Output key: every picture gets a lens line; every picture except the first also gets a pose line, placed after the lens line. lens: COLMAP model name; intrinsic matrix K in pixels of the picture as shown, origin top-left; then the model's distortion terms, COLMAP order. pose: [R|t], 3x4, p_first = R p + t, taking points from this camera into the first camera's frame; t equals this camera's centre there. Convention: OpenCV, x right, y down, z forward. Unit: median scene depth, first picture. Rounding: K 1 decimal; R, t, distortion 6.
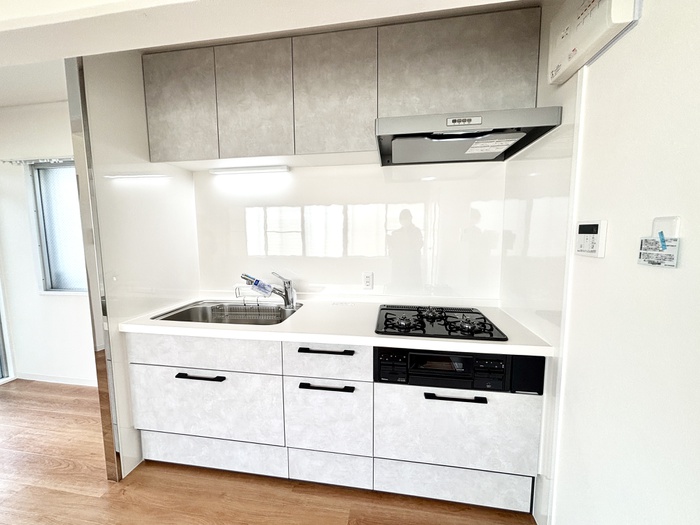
lens RADIAL K [[281.3, 0, 348.4], [0, 281.3, 262.9], [0, 0, 1]] dist [-0.001686, -0.000296]
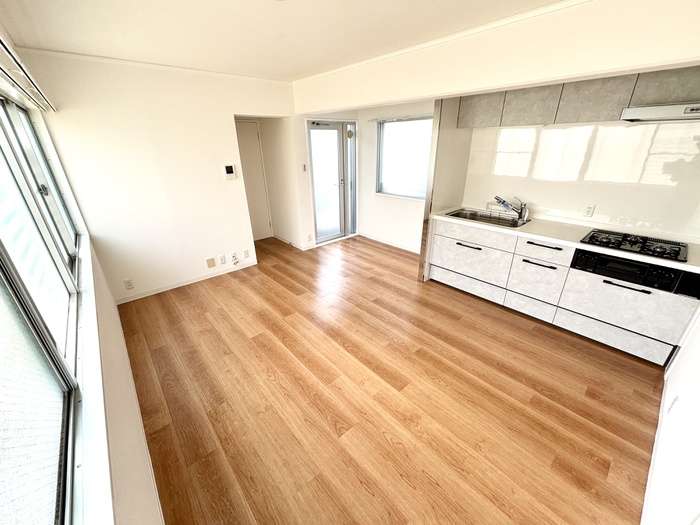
lens RADIAL K [[281.3, 0, 348.4], [0, 281.3, 262.9], [0, 0, 1]] dist [-0.001686, -0.000296]
pose [[0.771550, 0.245553, -0.586868, 0.038693], [-0.056036, 0.945150, 0.321794, -0.096875], [0.633696, -0.215395, 0.742990, -1.148833]]
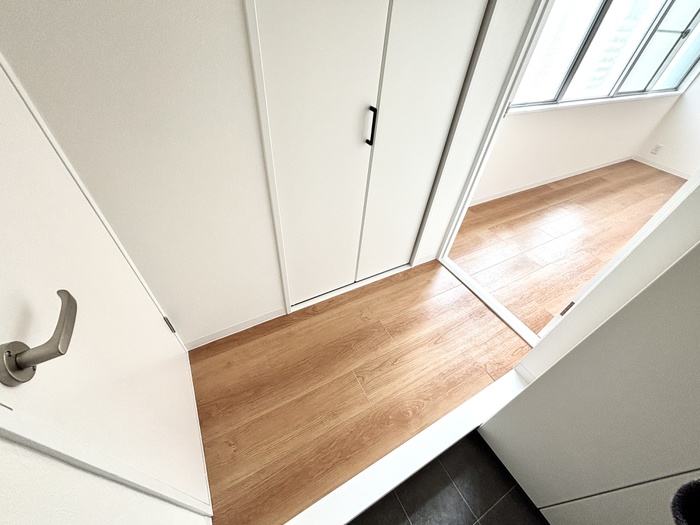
lens RADIAL K [[281.3, 0, 348.4], [0, 281.3, 262.9], [0, 0, 1]] dist [-0.001686, -0.000296]
pose [[-0.787157, 0.388238, -0.479224, 1.354975], [-0.127273, 0.658035, 0.742154, 0.004462], [0.603478, 0.645183, -0.468564, -0.462048]]
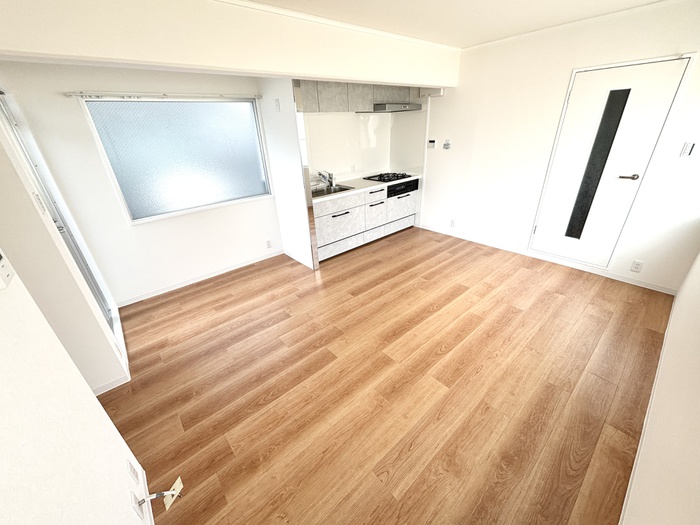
lens RADIAL K [[282.4, 0, 350.0], [0, 282.4, 262.5], [0, 0, 1]] dist [0.013612, -0.000123]
pose [[0.641261, -0.359143, 0.678086, -2.352951], [0.119917, 0.919751, 0.373735, -0.126036], [-0.757894, -0.158348, 0.632868, -0.715926]]
